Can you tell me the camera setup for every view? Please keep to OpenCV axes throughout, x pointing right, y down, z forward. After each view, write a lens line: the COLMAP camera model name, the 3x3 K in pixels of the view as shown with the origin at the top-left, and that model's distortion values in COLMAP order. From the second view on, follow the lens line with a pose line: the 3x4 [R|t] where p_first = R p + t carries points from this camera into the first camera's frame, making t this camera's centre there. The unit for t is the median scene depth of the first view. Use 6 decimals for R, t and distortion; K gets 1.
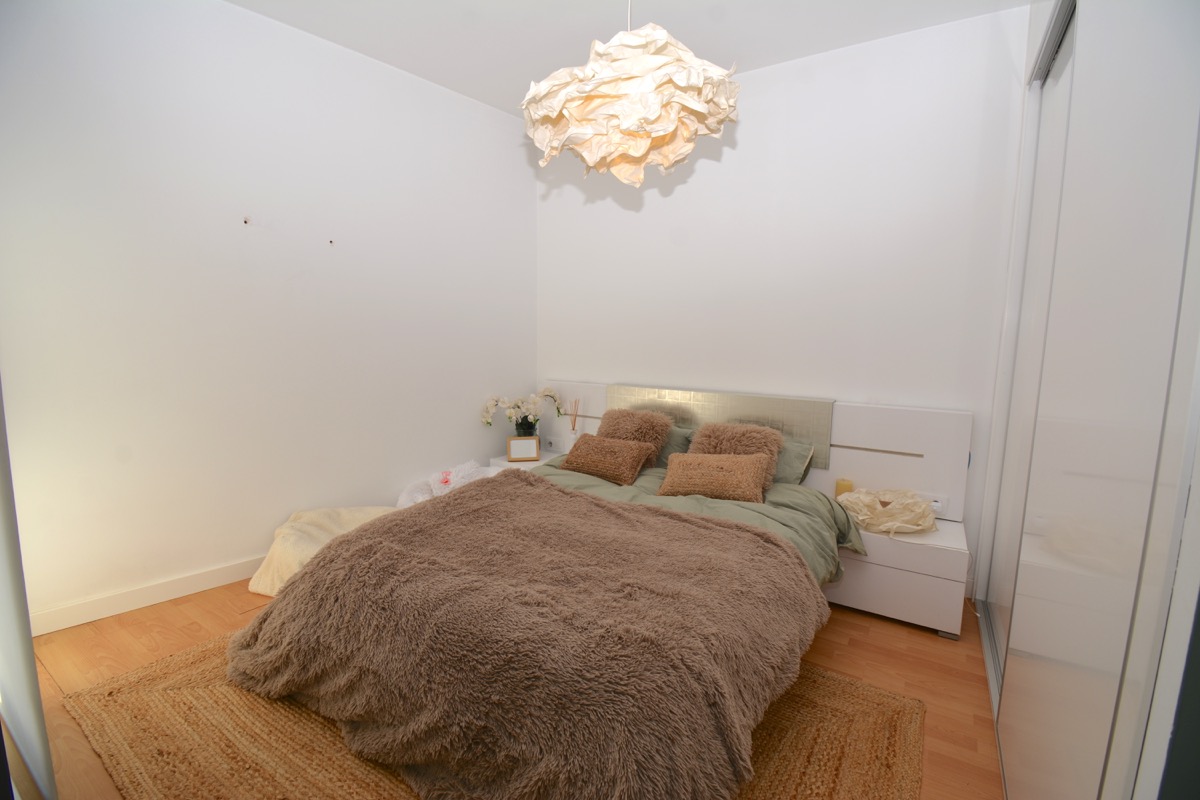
lens RADIAL K [[525.7, 0, 603.5], [0, 525.7, 401.5], [0, 0, 1]] dist [0.014424, -0.019830]
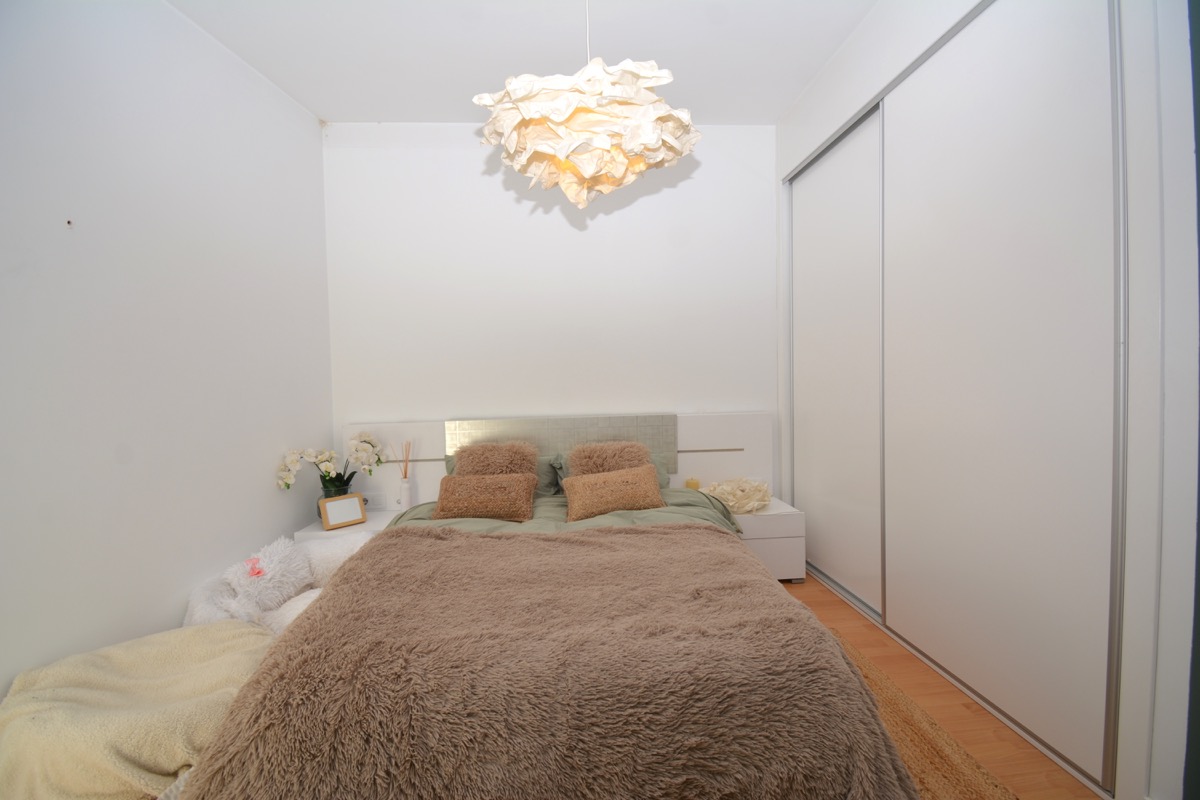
lens RADIAL K [[525.7, 0, 606.2], [0, 525.7, 397.8], [0, 0, 1]] dist [0.014424, -0.019830]
pose [[0.803923, -0.057366, 0.591960, -0.481915], [0.111545, 0.992218, -0.055331, 0.015306], [-0.584180, 0.110512, 0.804066, 0.185853]]
